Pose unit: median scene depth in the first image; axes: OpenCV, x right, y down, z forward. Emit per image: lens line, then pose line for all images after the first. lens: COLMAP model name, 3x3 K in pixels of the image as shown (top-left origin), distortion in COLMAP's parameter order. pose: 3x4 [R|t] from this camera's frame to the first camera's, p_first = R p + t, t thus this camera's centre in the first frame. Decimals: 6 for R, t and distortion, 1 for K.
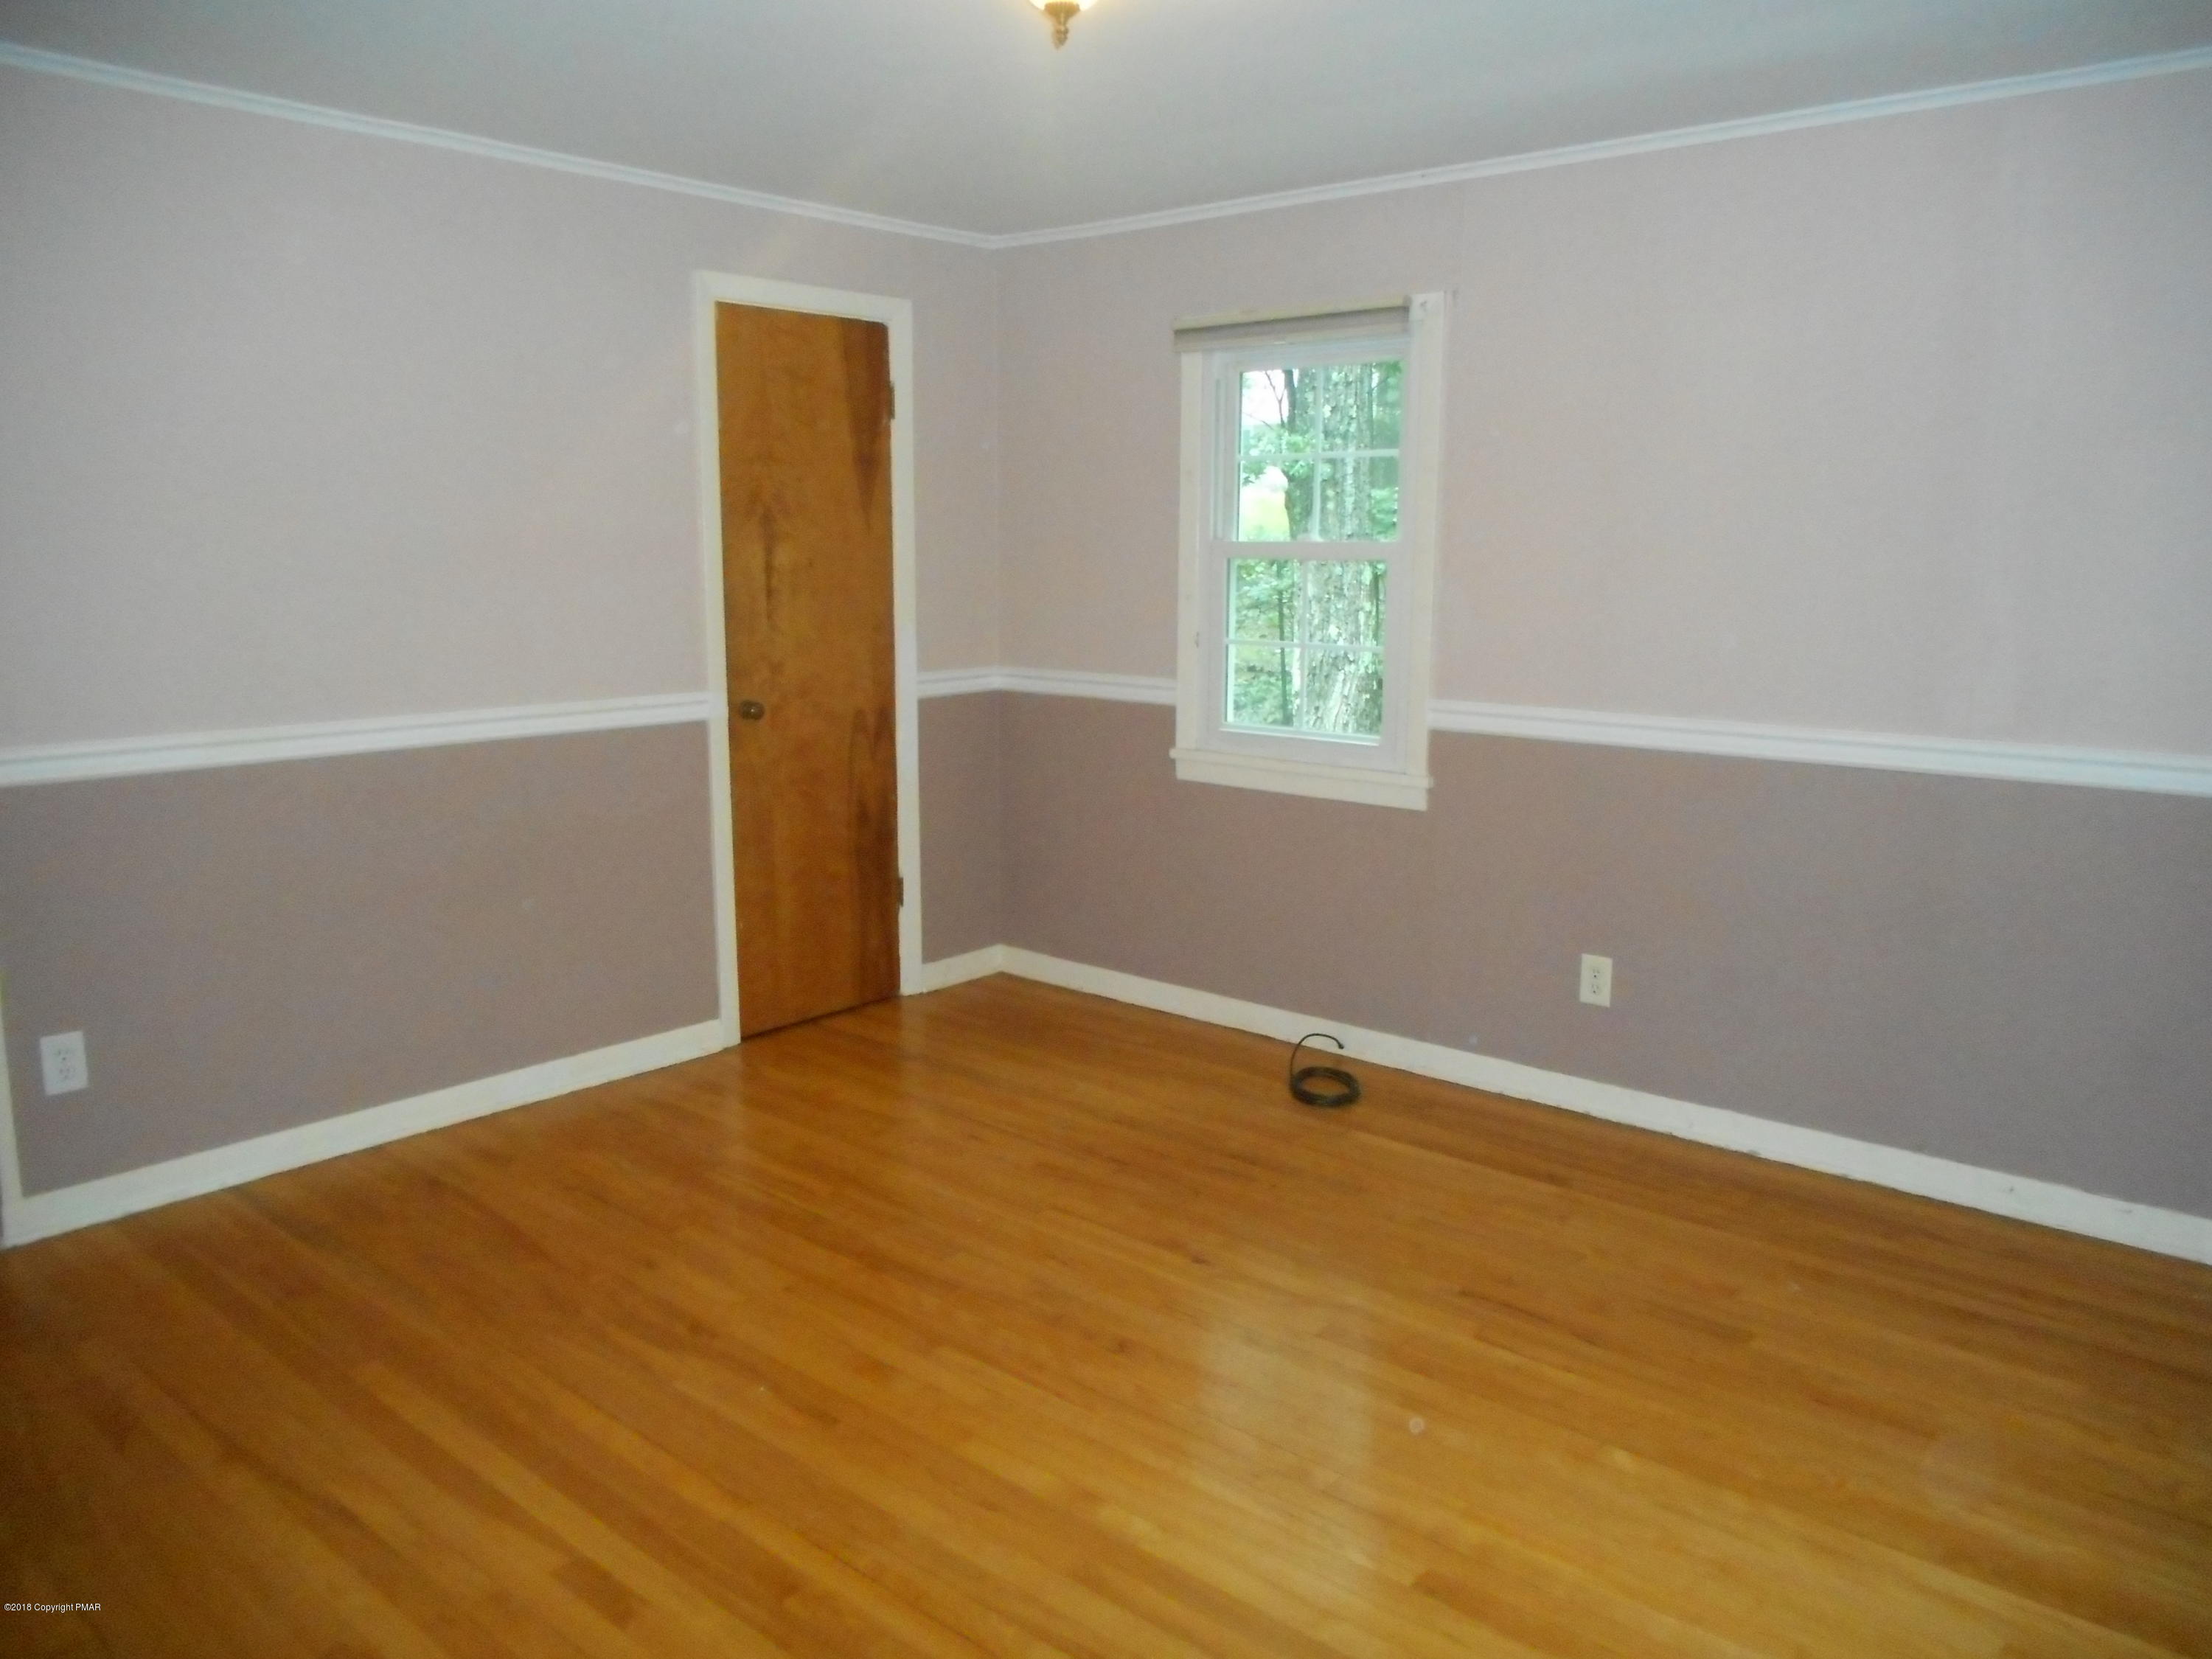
lens RADIAL K [[1623.4, 0, 1110.7], [0, 1623.4, 829.9], [0, 0, 1]] dist [-0.021674, 0.001613]
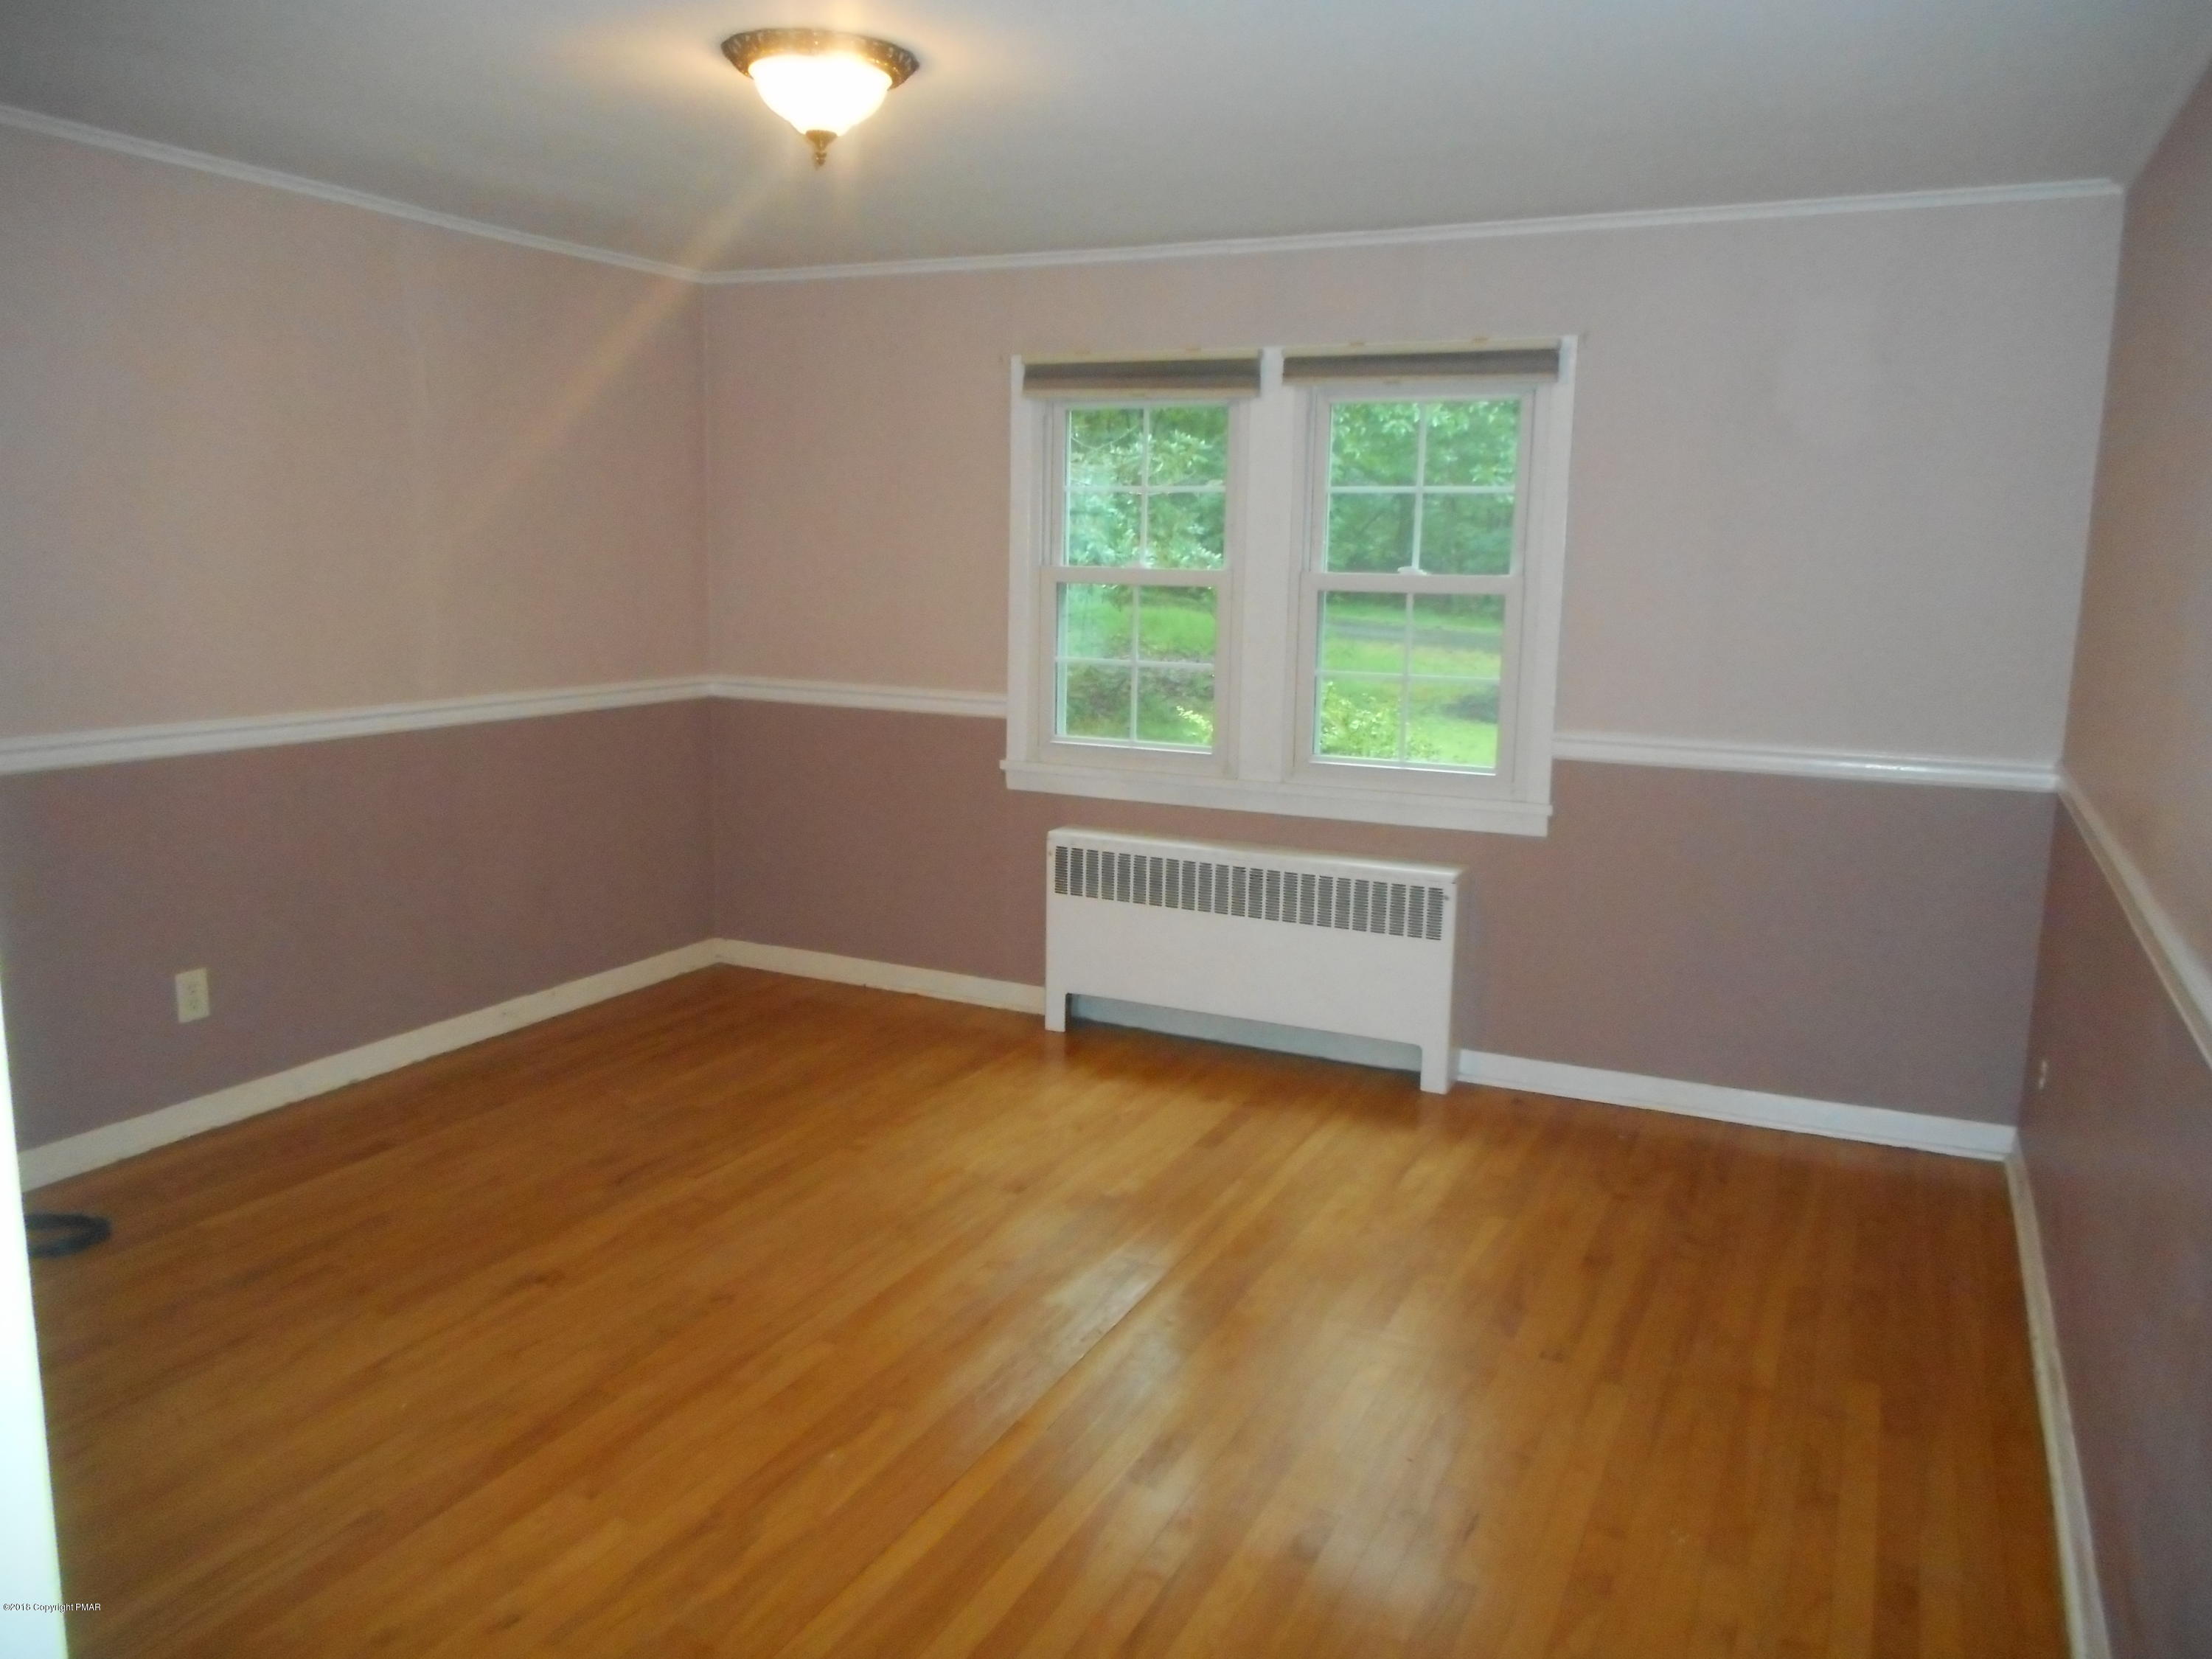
lens RADIAL K [[1623.4, 0, 1105.8], [0, 1623.4, 835.4], [0, 0, 1]] dist [-0.021674, 0.001613]
pose [[-0.270080, -0.174559, 0.946882, -0.921285], [0.139796, 0.965899, 0.217939, -0.165961], [-0.952635, 0.191231, -0.236467, 0.832114]]
